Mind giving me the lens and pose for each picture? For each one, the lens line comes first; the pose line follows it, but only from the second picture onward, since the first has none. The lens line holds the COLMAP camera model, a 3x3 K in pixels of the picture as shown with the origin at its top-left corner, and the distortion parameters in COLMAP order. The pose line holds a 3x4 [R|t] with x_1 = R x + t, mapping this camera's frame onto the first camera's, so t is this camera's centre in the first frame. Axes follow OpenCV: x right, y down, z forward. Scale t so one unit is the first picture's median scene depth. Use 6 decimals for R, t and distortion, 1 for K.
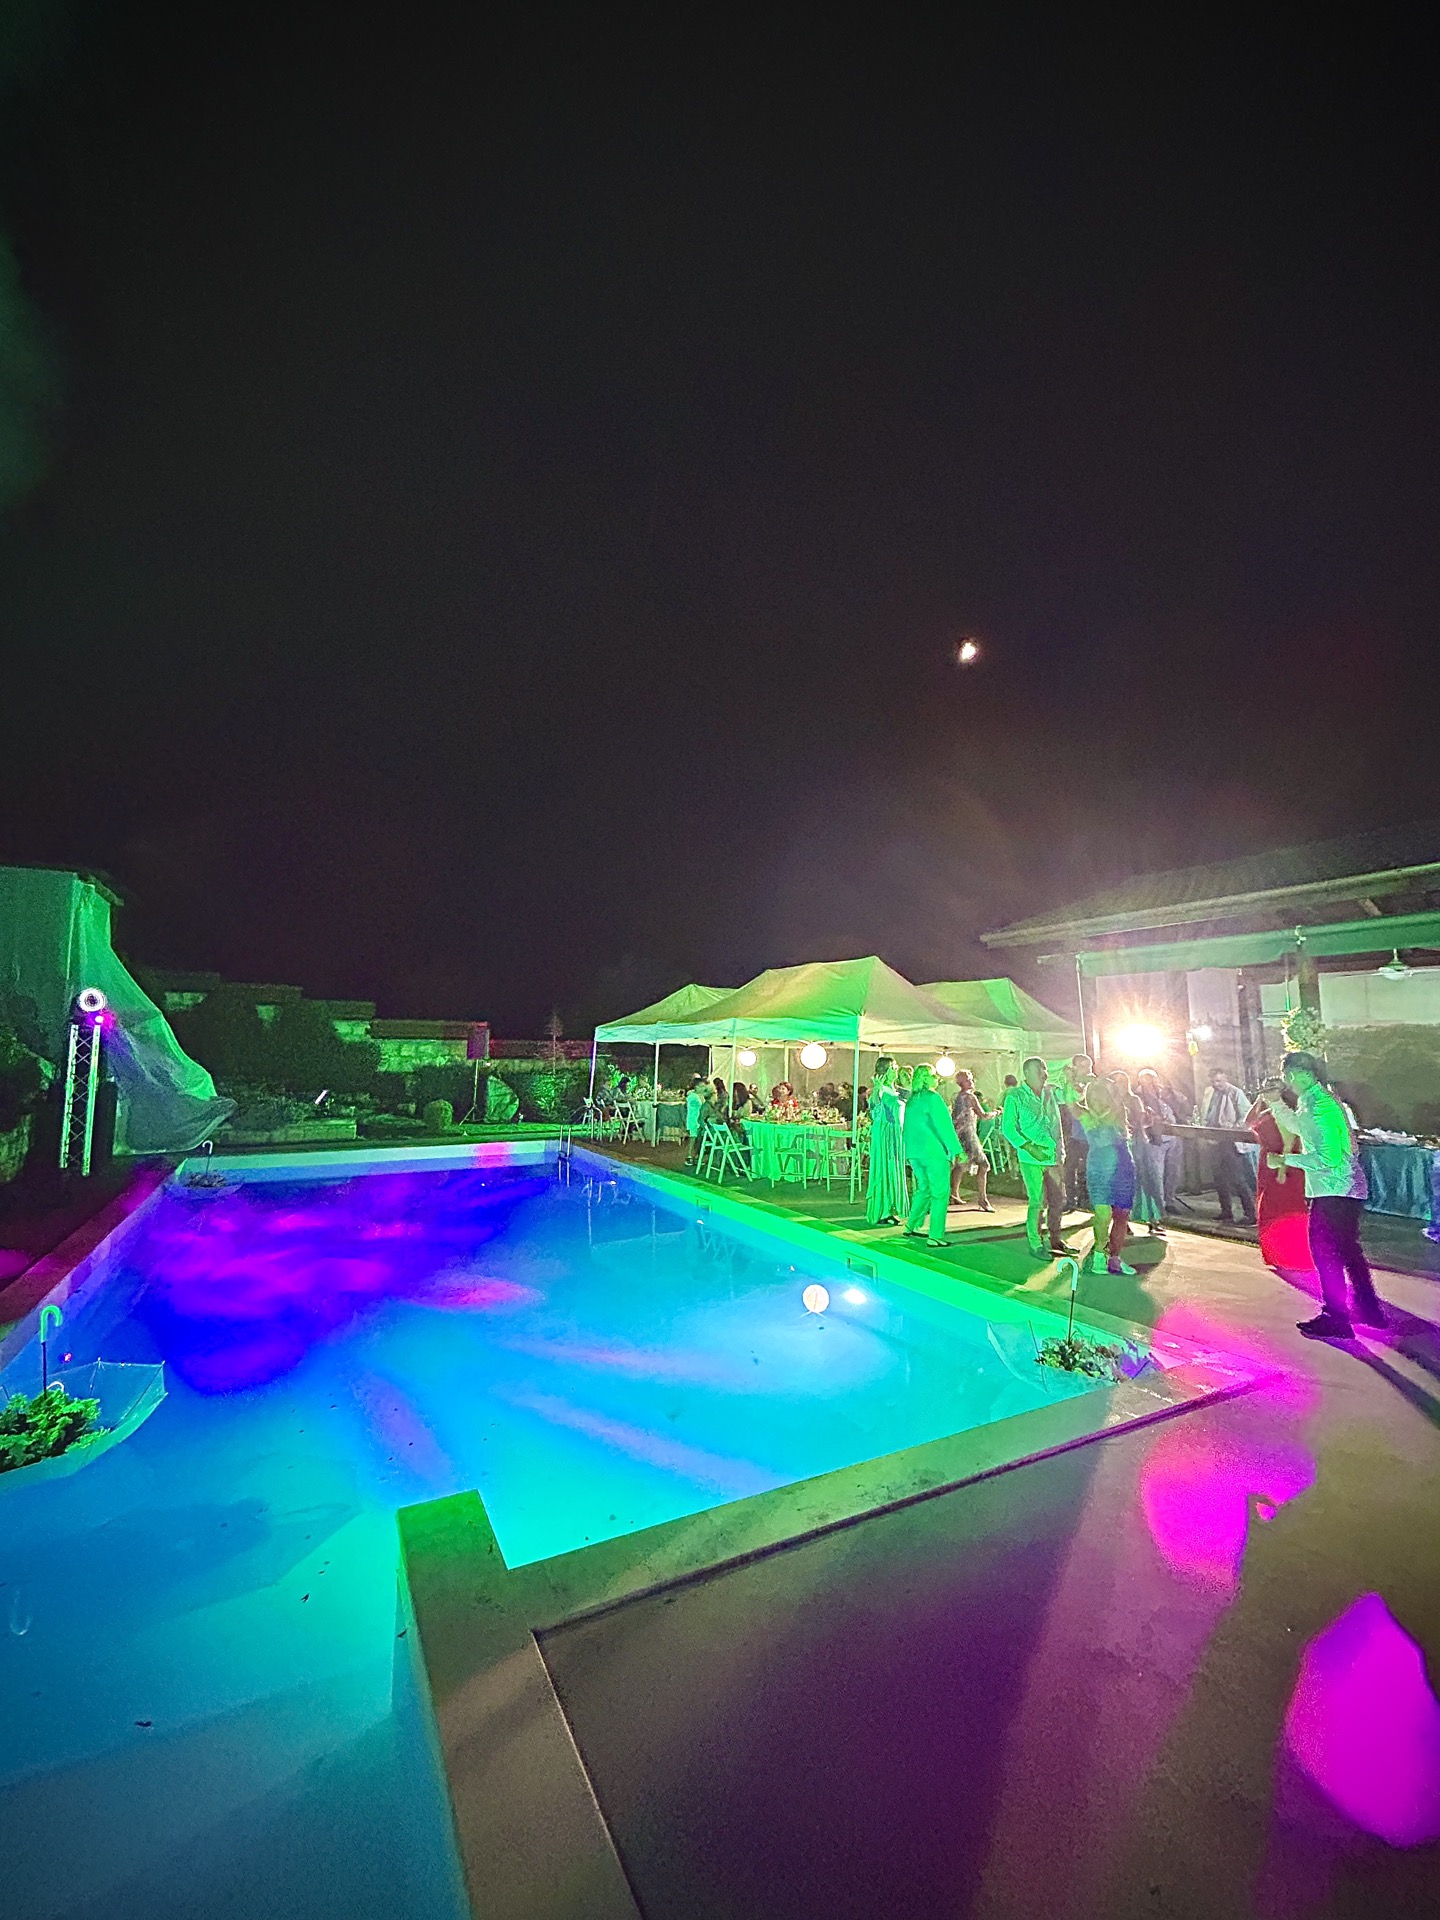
lens RADIAL K [[770.7, 0, 726.8], [0, 770.7, 966.1], [0, 0, 1]] dist [0.000419, -0.000028]
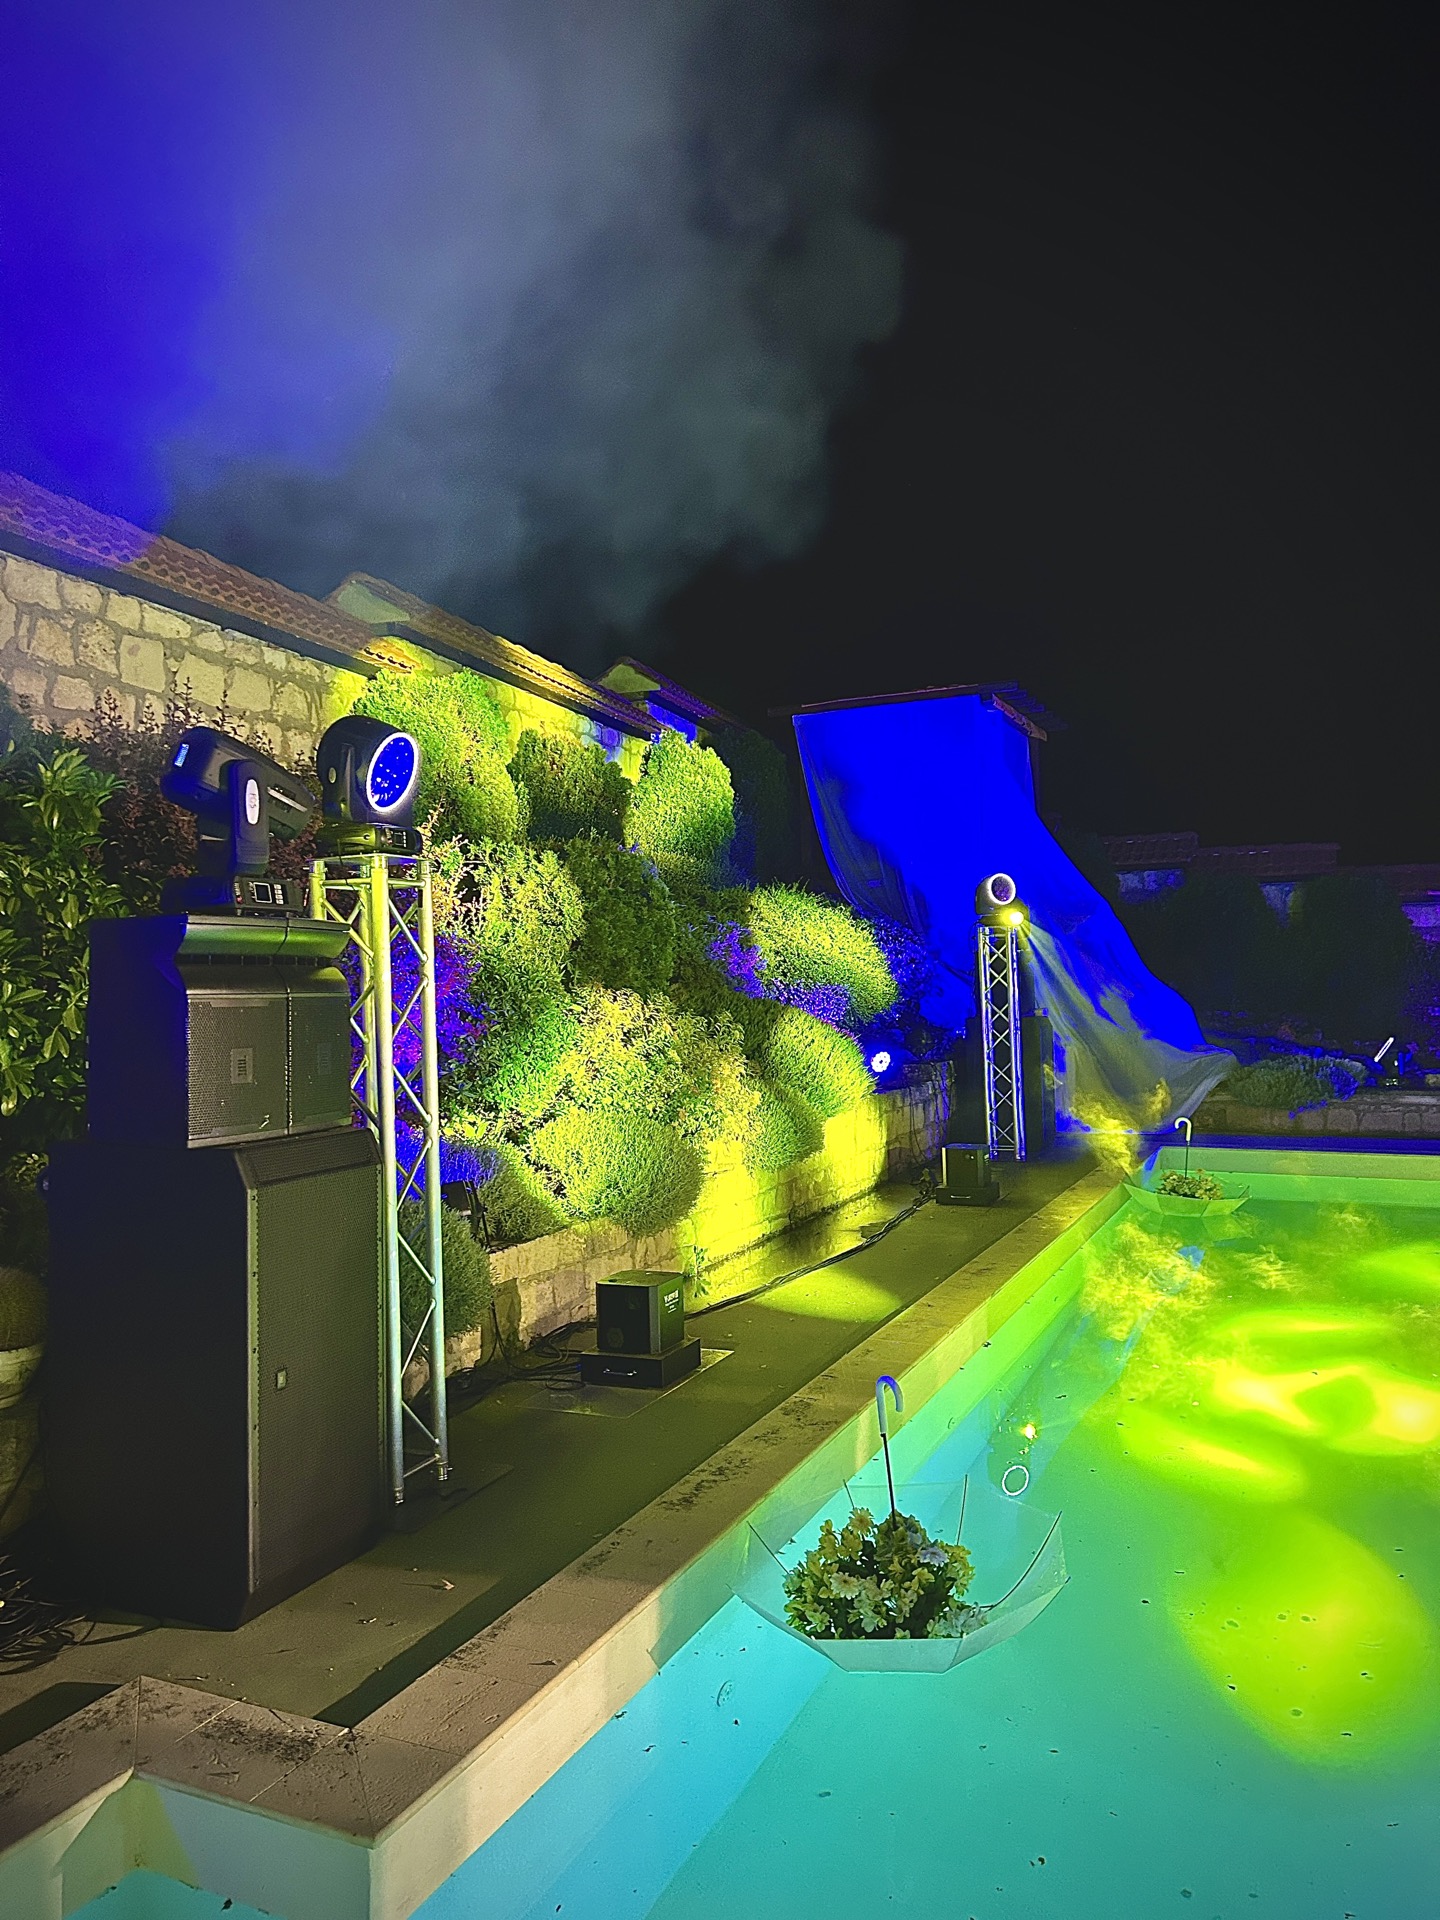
lens RADIAL K [[1451.3, 0, 720.0], [0, 1451.3, 960.0], [0, 0, 1]] dist [0.080534, -0.001437]
pose [[0.609611, -0.027761, -0.792214, -0.019282], [0.106817, 0.993148, 0.047394, 0.017815], [0.785471, -0.113514, 0.608400, 0.068017]]
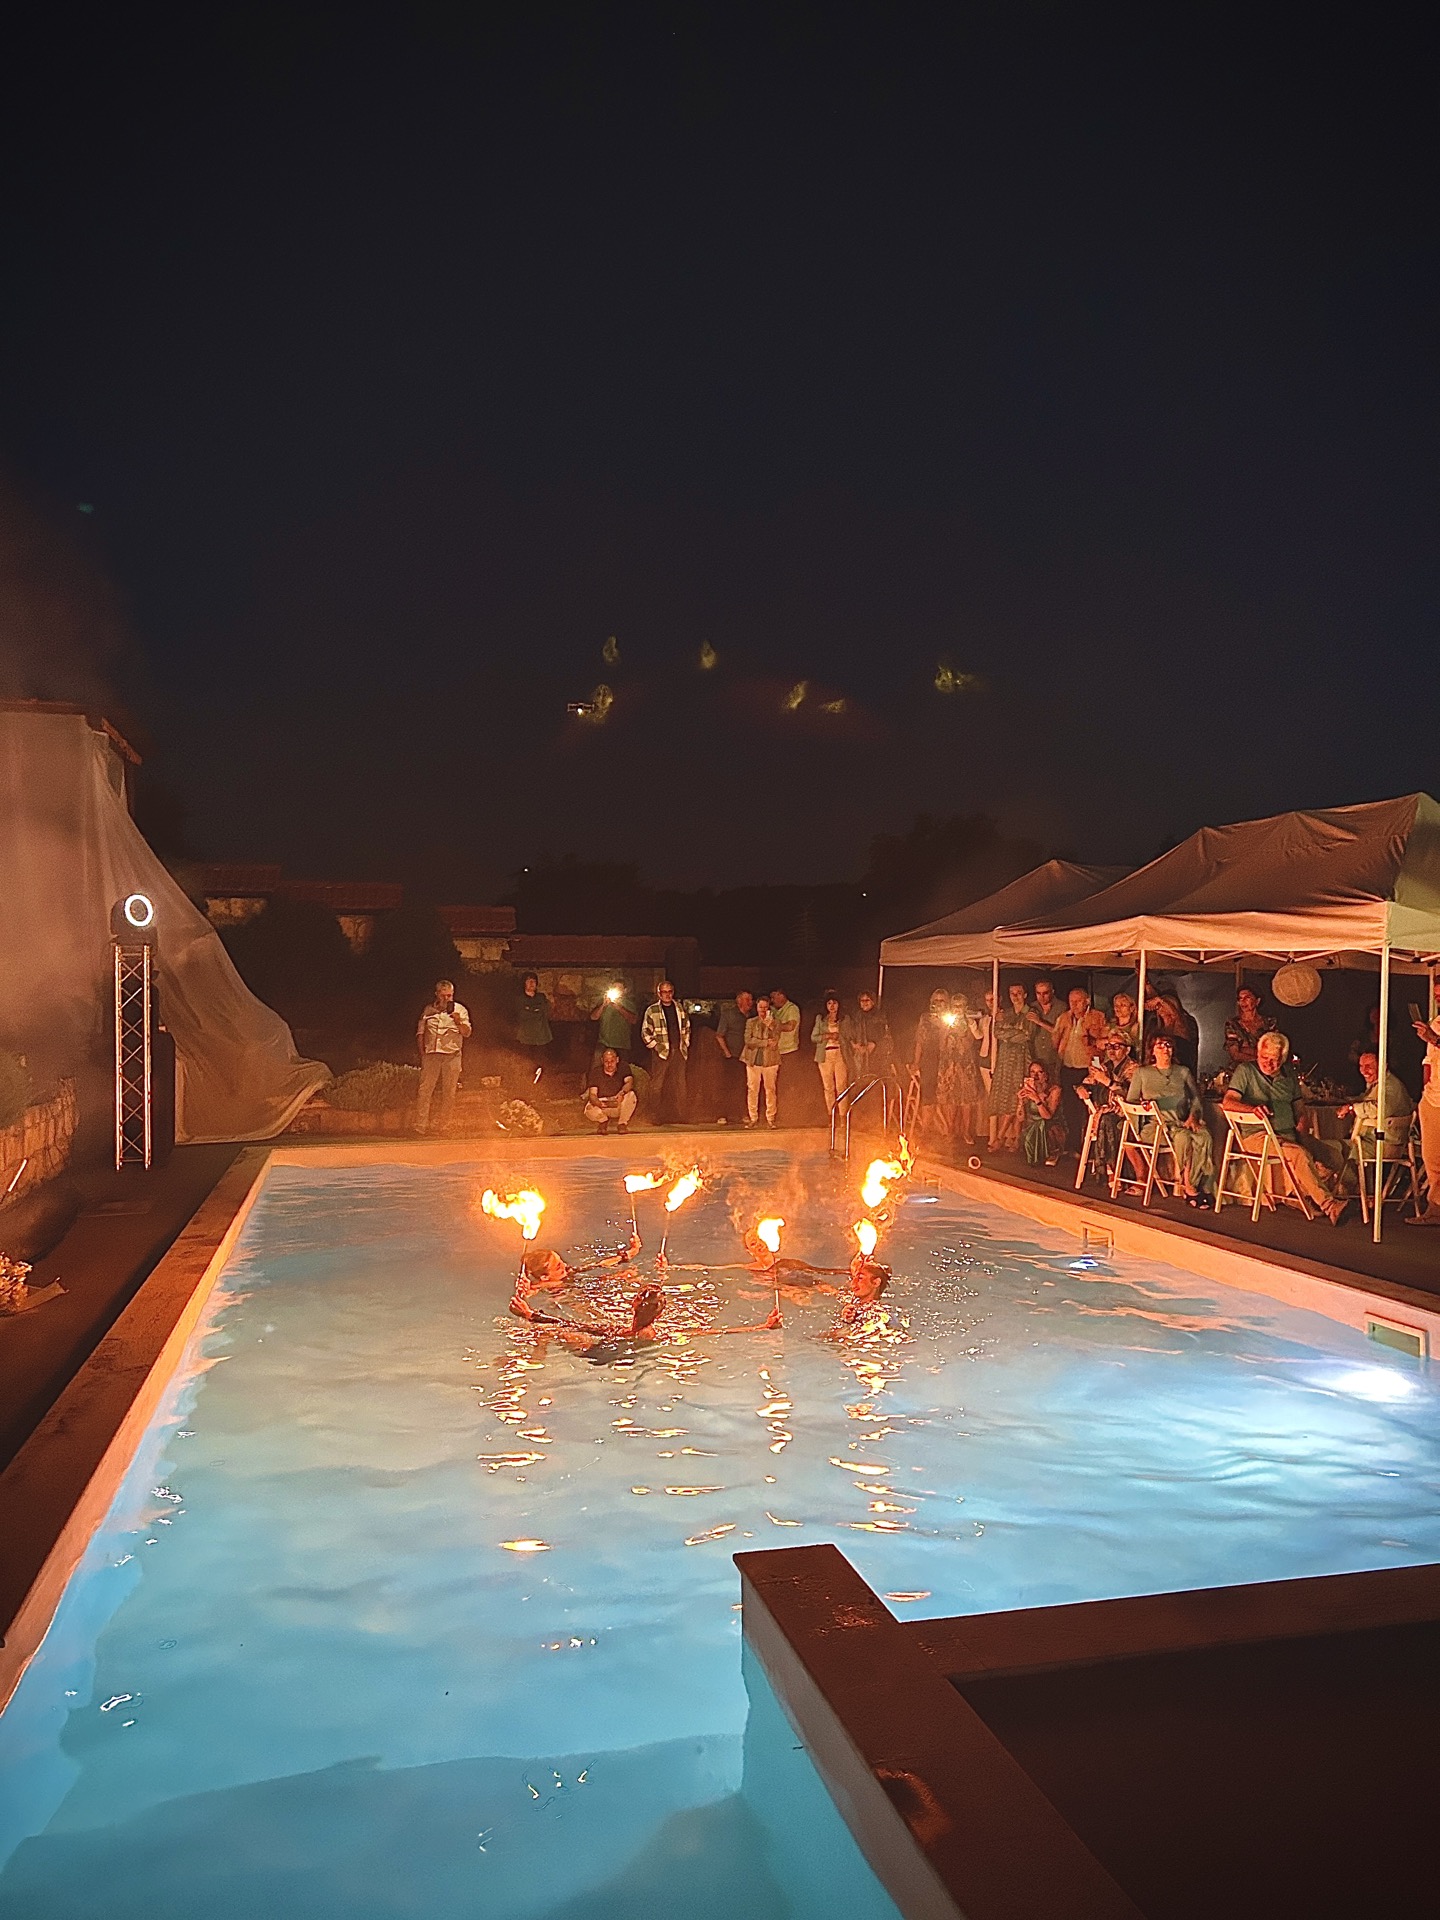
lens RADIAL K [[1444.2, 0, 751.4], [0, 1444.2, 918.3], [0, 0, 1]] dist [0.083073, 0.000735]
pose [[0.972178, -0.020926, -0.233305, -0.014702], [0.034218, 0.998004, 0.053070, 0.002349], [0.231729, -0.059577, 0.970954, -0.080721]]
